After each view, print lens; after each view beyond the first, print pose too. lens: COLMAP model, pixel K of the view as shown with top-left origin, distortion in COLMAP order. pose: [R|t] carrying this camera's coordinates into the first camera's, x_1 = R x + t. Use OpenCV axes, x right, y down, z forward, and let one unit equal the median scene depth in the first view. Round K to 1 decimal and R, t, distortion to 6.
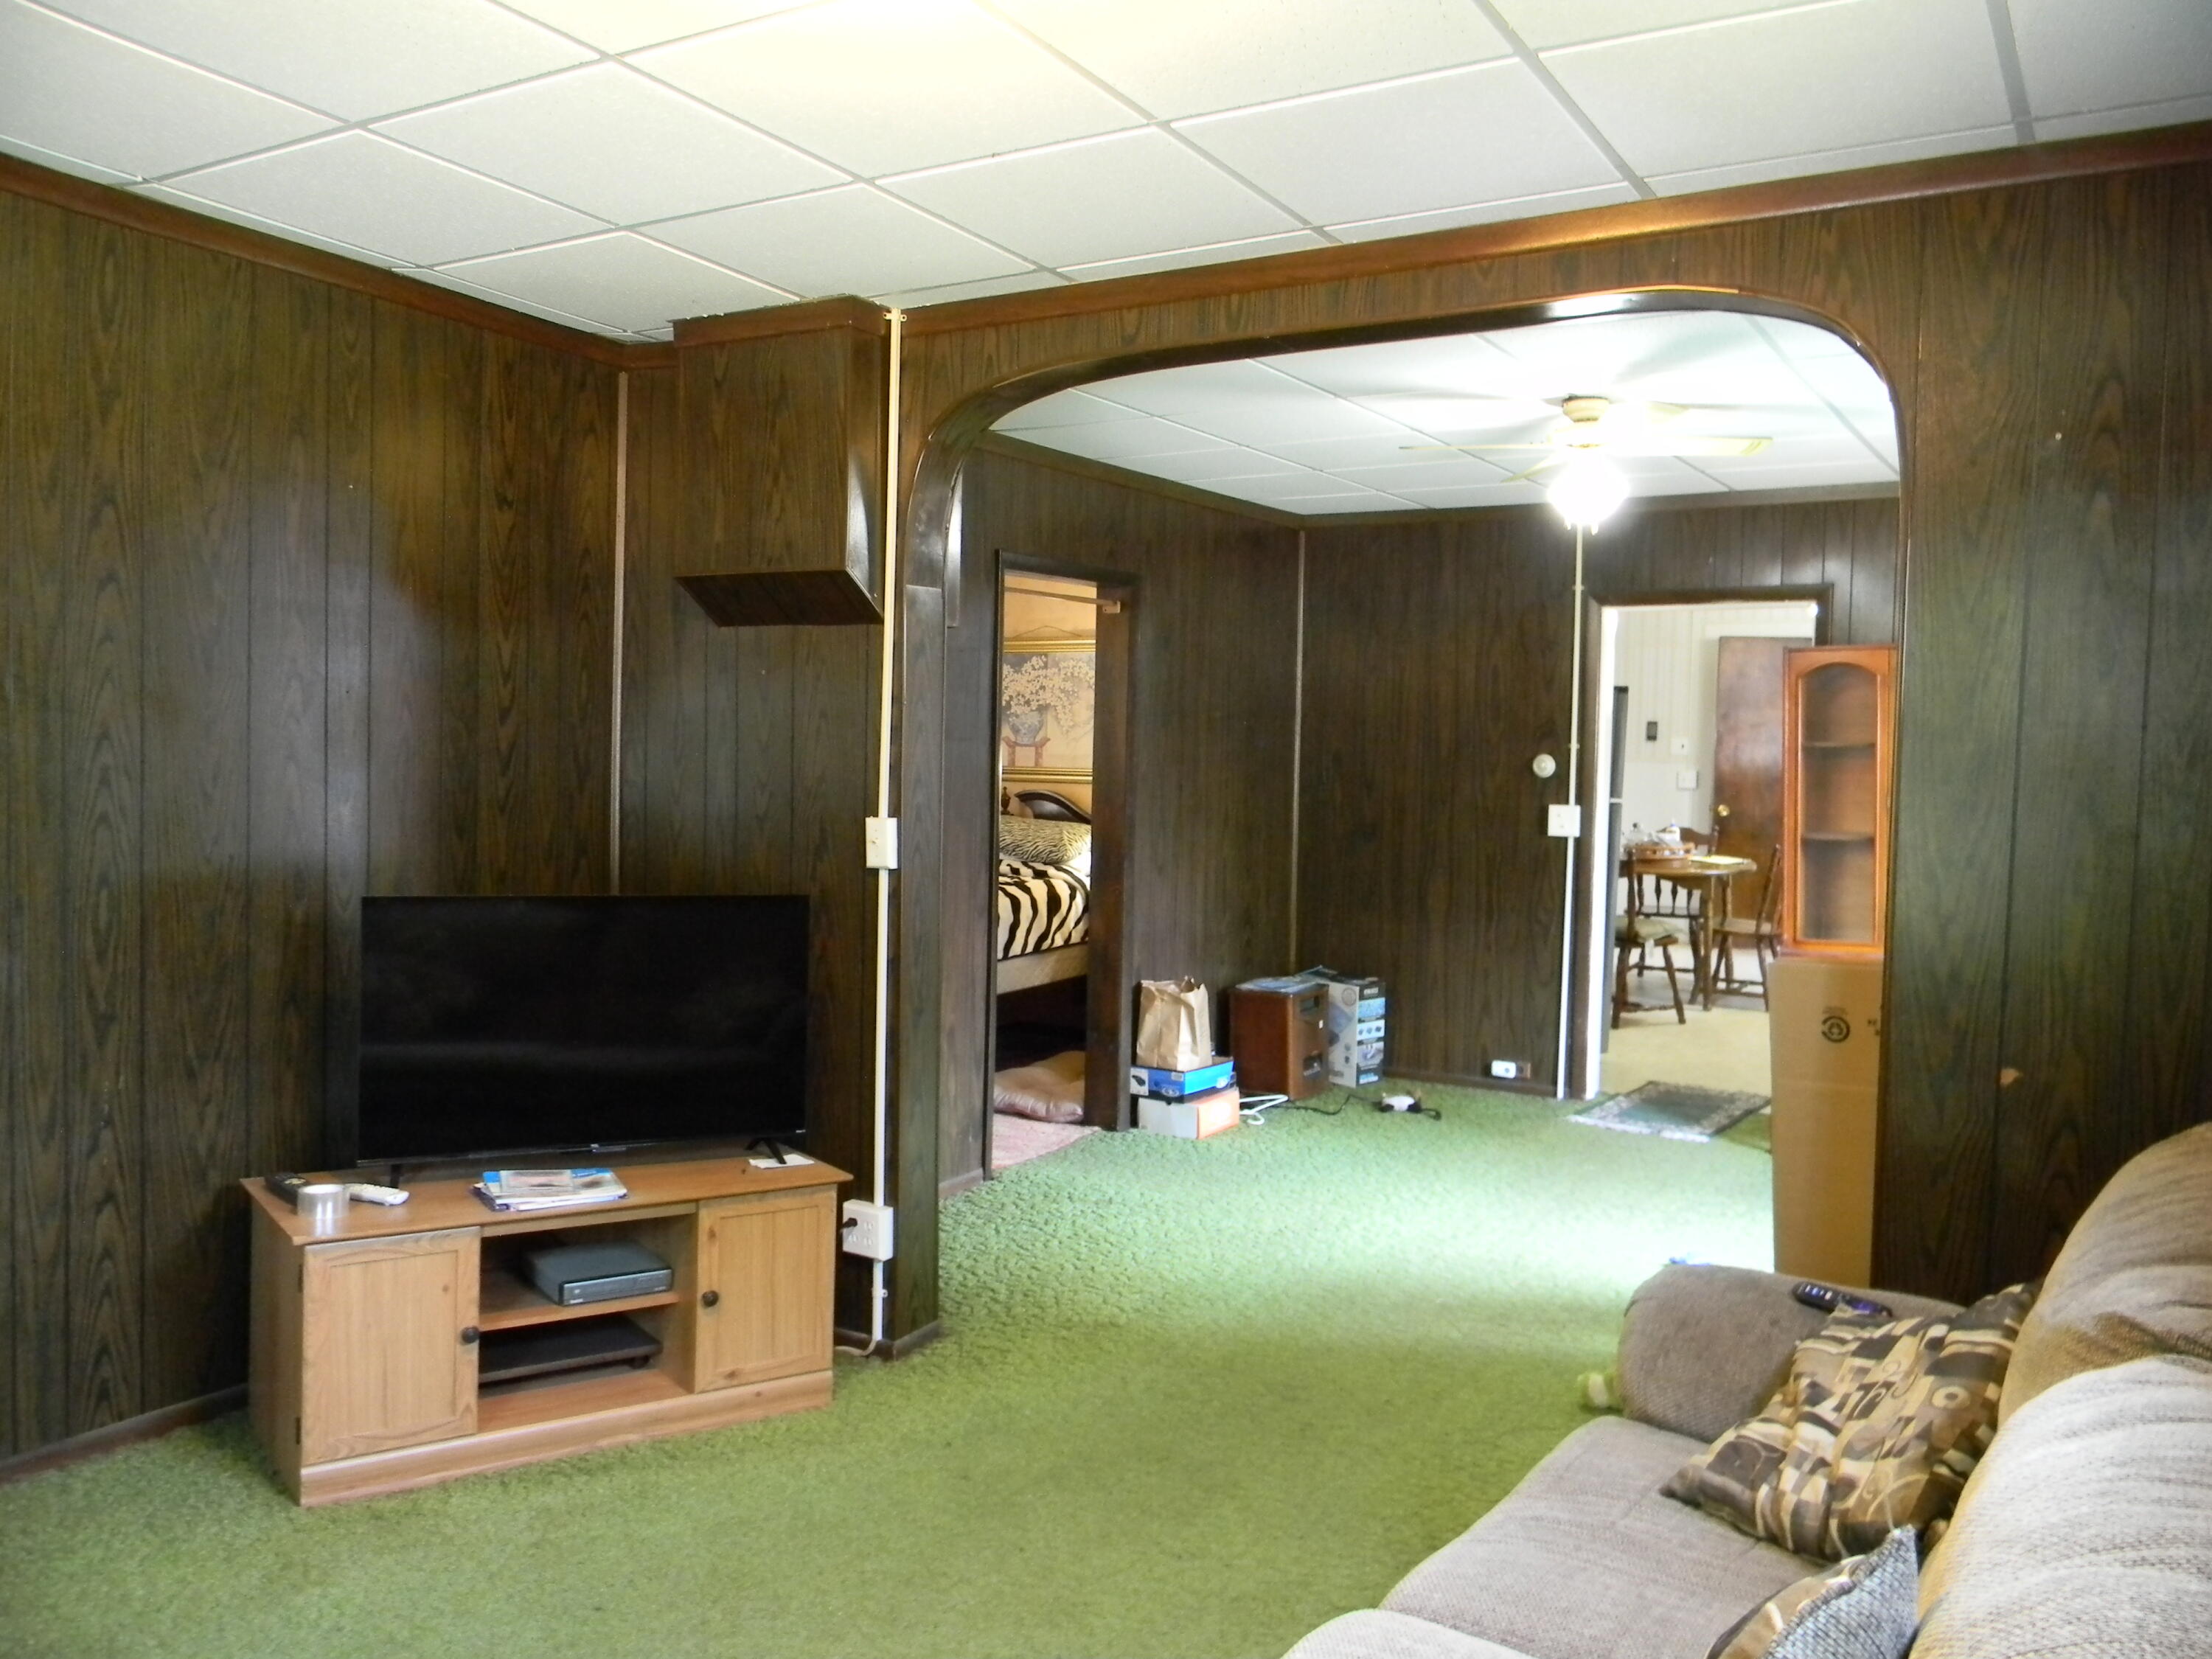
lens RADIAL K [[1758.7, 0, 1101.6], [0, 1758.7, 826.1], [0, 0, 1]] dist [-0.004320, -0.006355]
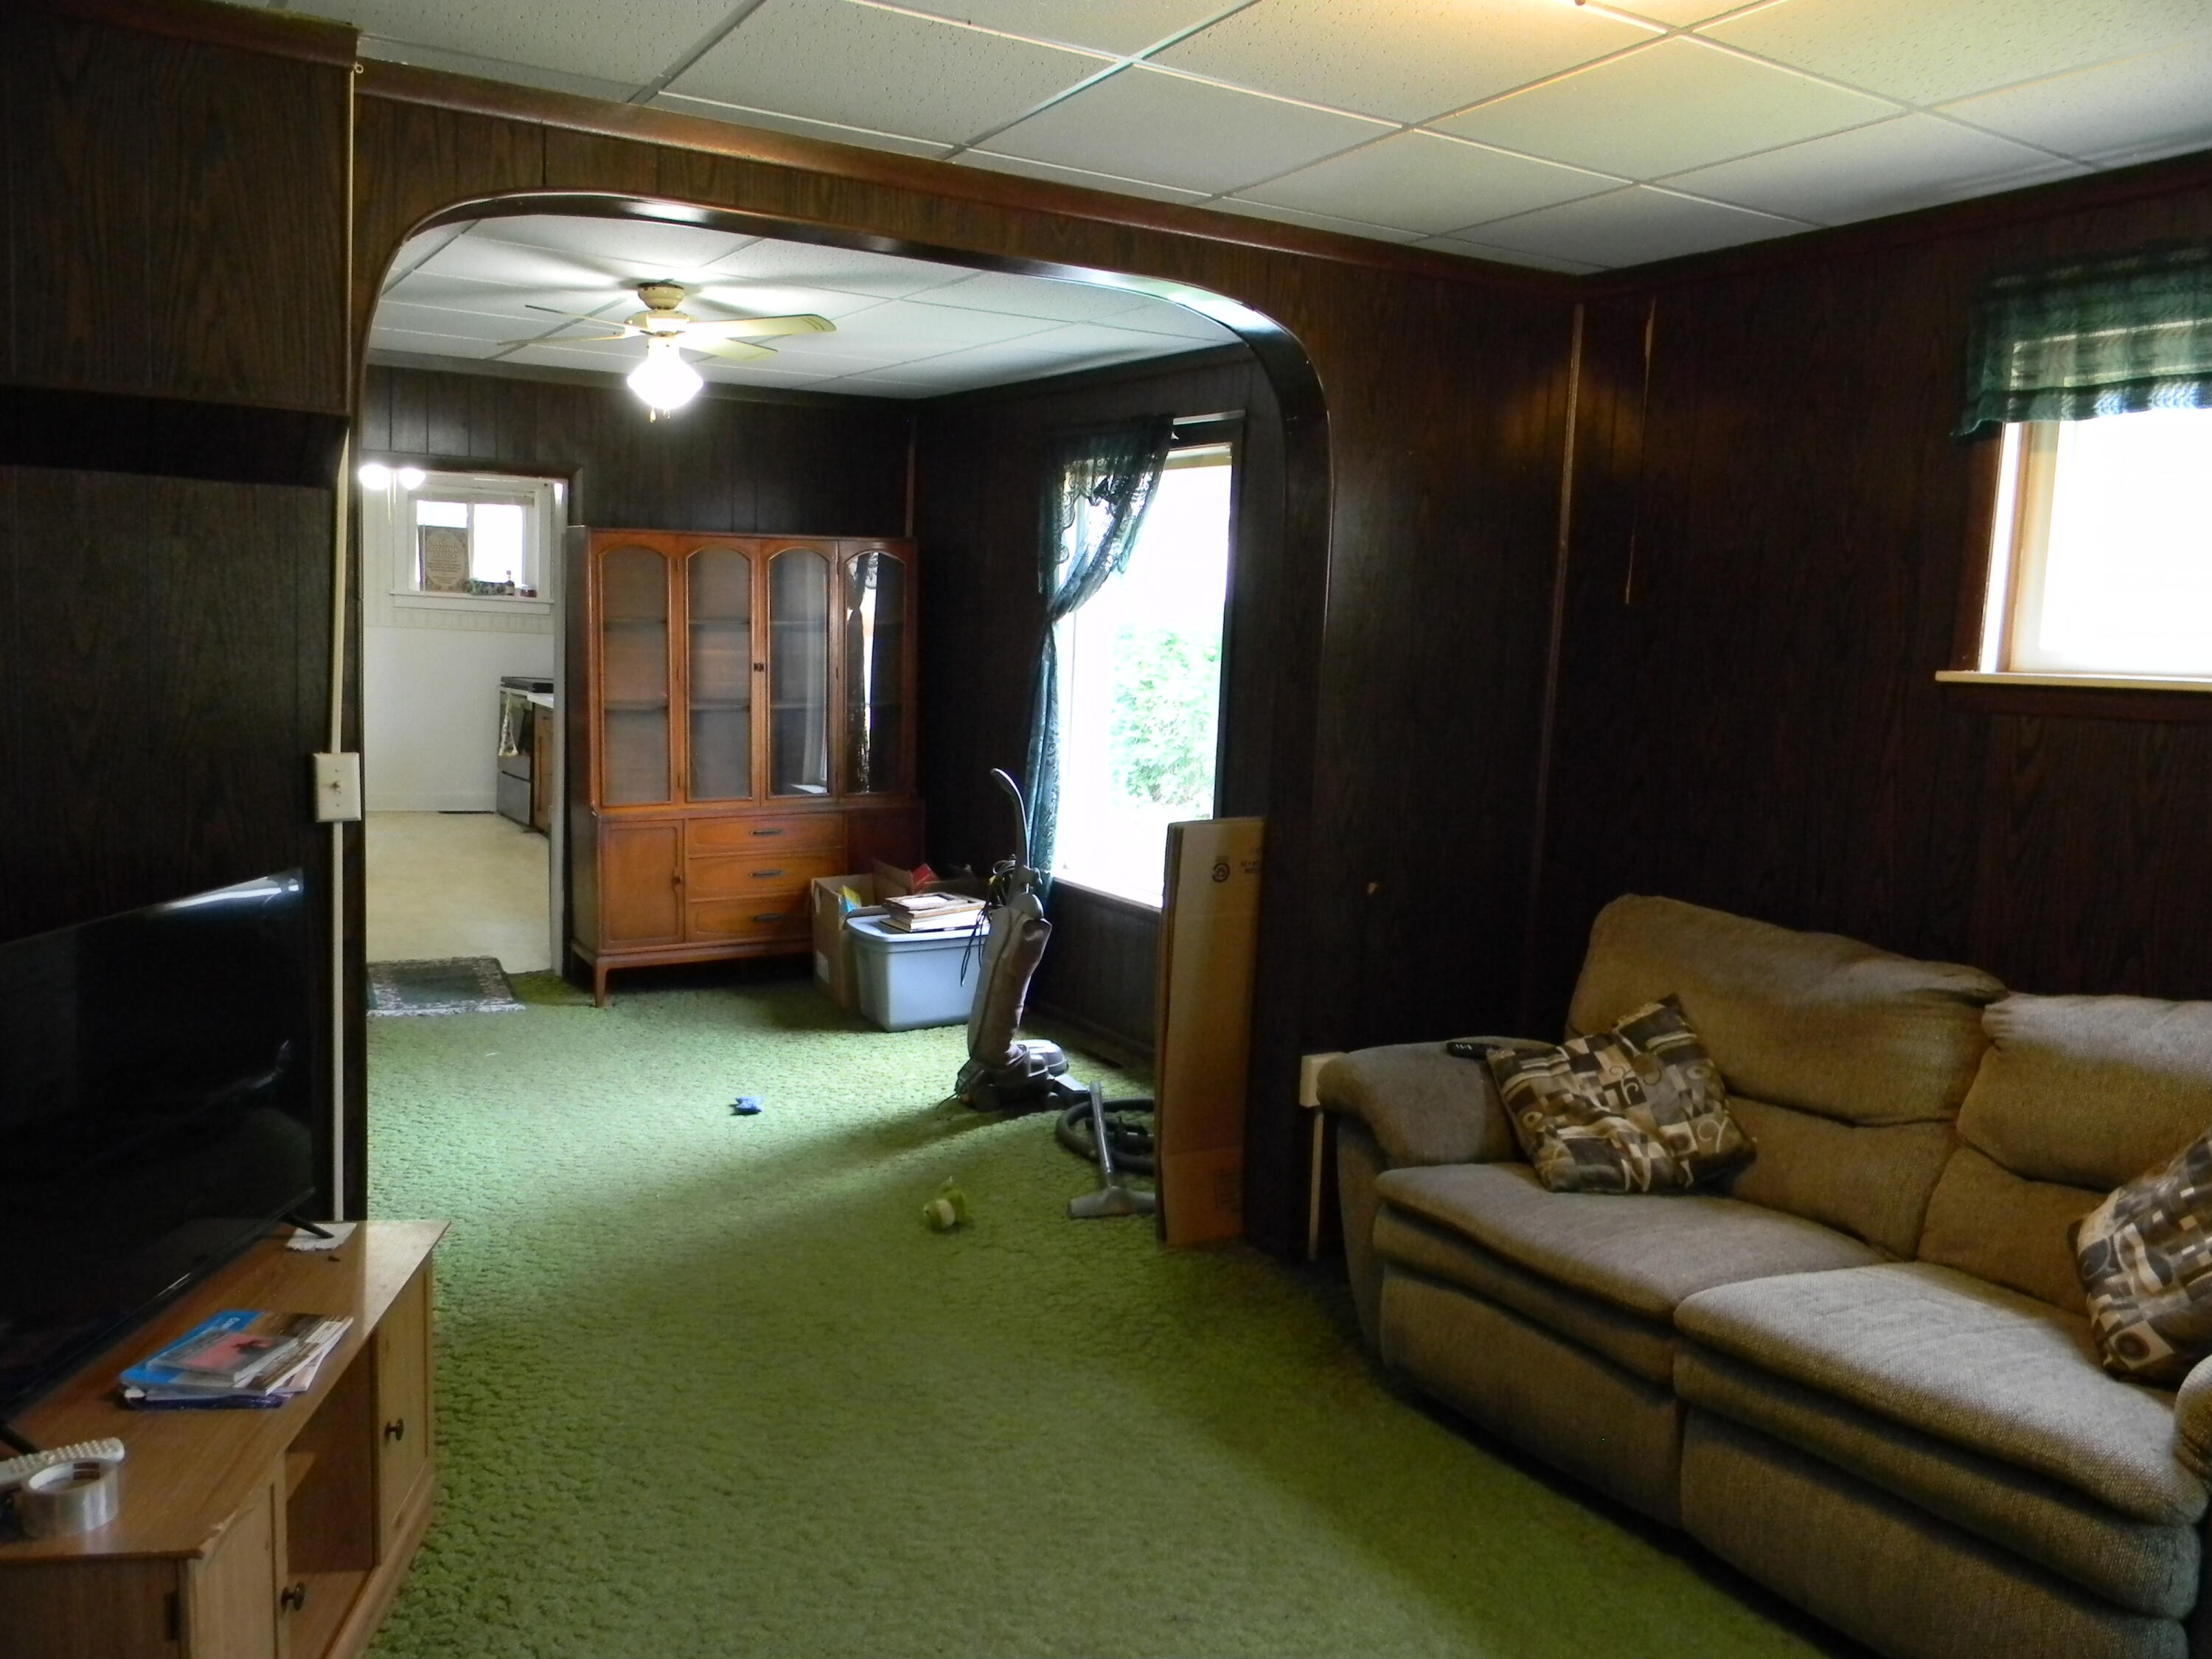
lens RADIAL K [[1758.7, 0, 1101.6], [0, 1758.7, 826.1], [0, 0, 1]] dist [-0.004320, -0.006355]
pose [[0.470054, -0.099551, 0.877006, -0.570373], [0.014027, 0.994336, 0.105352, -0.043528], [-0.882526, -0.037219, 0.468788, 0.333188]]
